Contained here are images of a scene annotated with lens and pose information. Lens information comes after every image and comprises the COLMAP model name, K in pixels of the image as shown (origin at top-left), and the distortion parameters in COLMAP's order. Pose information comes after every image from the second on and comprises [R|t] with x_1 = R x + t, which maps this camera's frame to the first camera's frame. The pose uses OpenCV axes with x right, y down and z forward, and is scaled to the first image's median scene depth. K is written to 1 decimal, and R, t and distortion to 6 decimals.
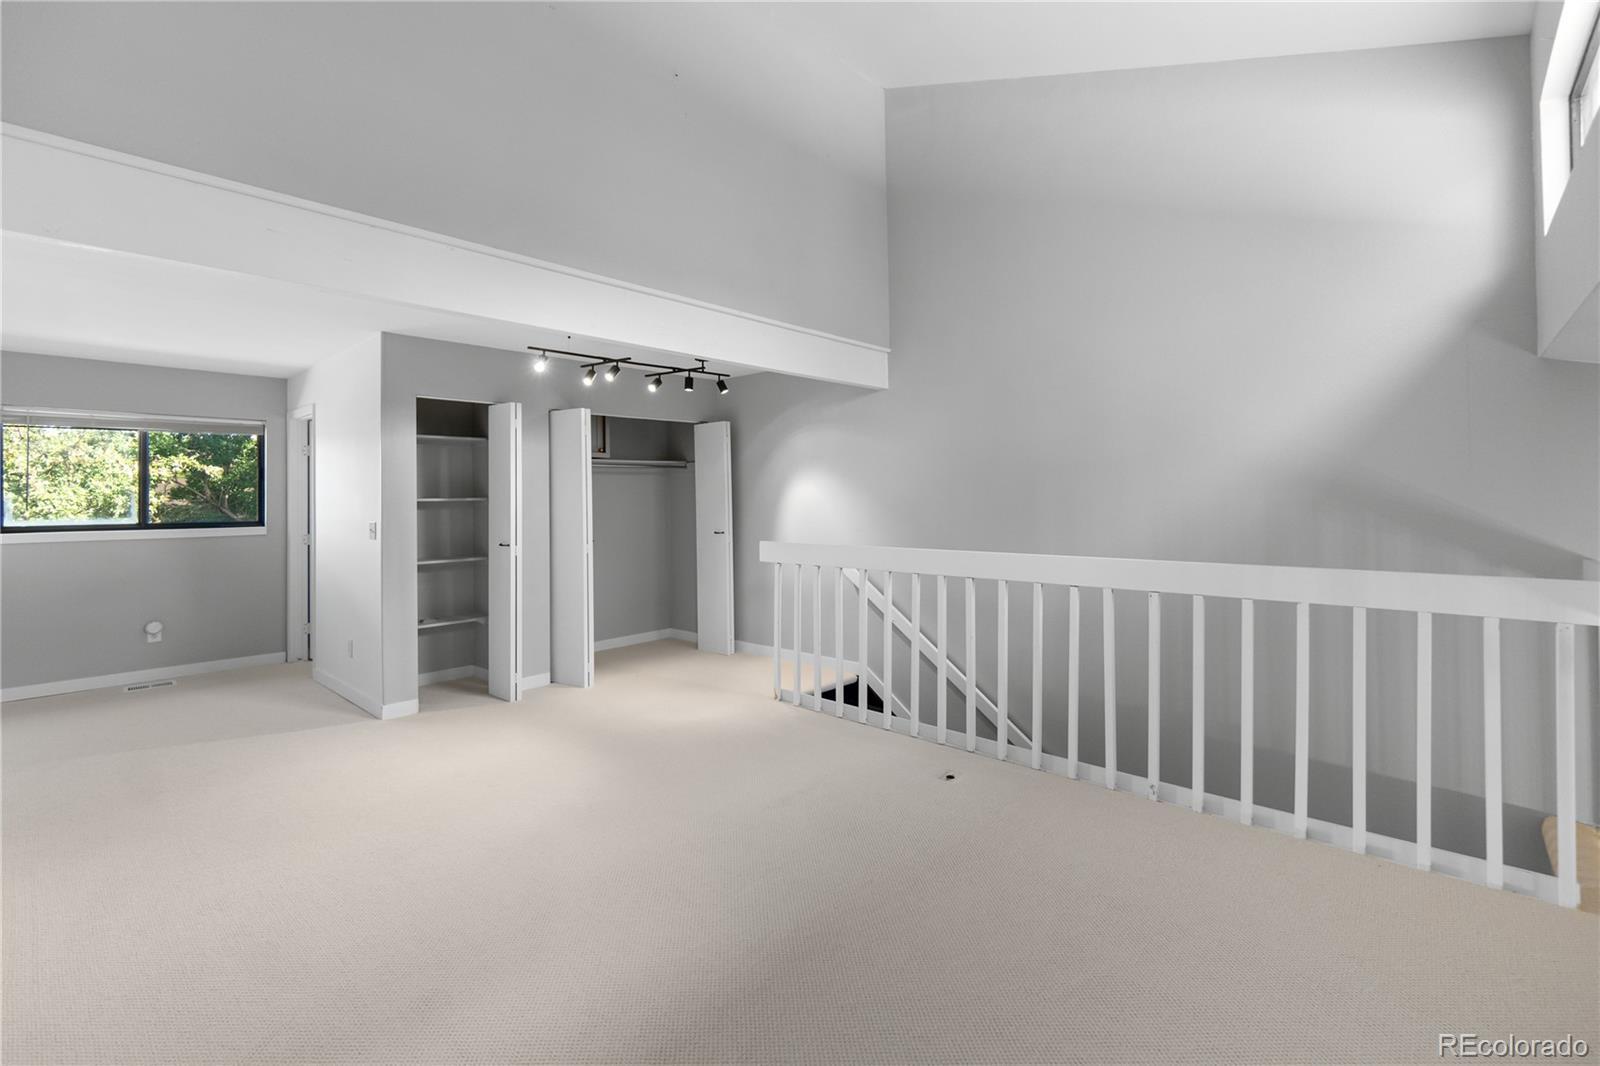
lens RADIAL K [[700.4, 0, 789.6], [0, 700.4, 501.4], [0, 0, 1]] dist [-0.007763, 0.001326]
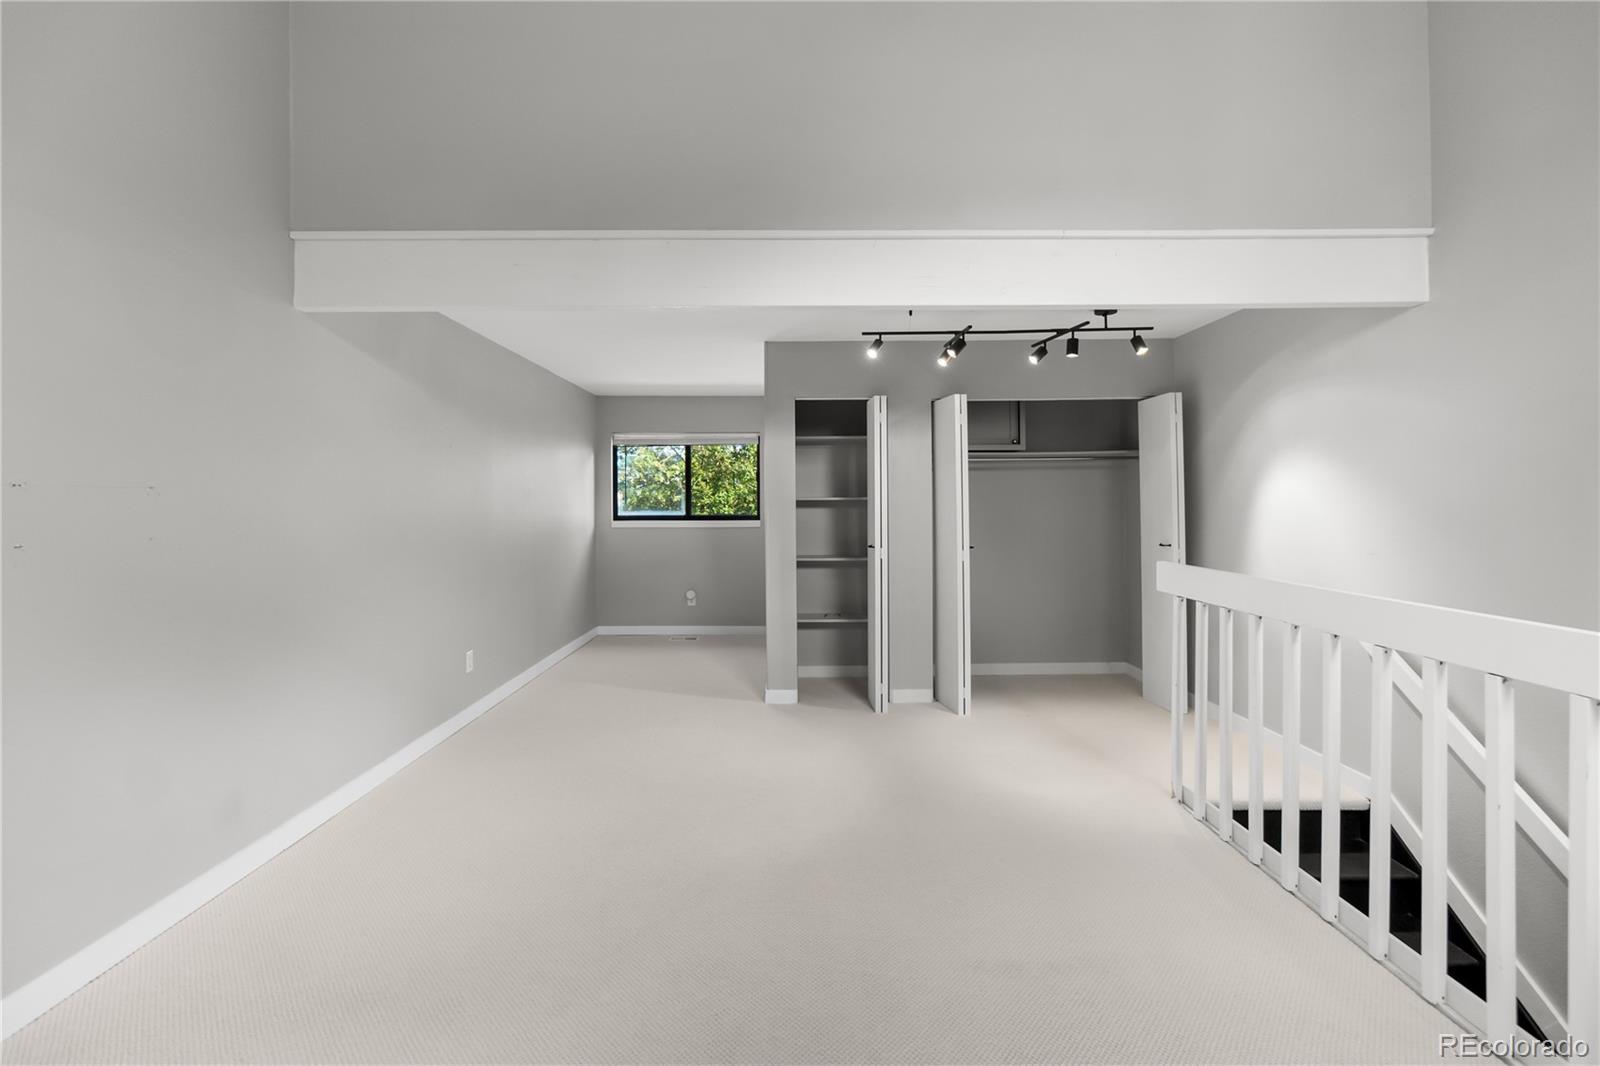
lens RADIAL K [[700.4, 0, 798.9], [0, 700.4, 509.1], [0, 0, 1]] dist [-0.007763, 0.001326]
pose [[0.682736, 0.015295, -0.730505, 0.204184], [-0.004808, 0.999853, 0.016440, -0.003713], [0.730649, -0.007712, 0.682709, 0.257905]]
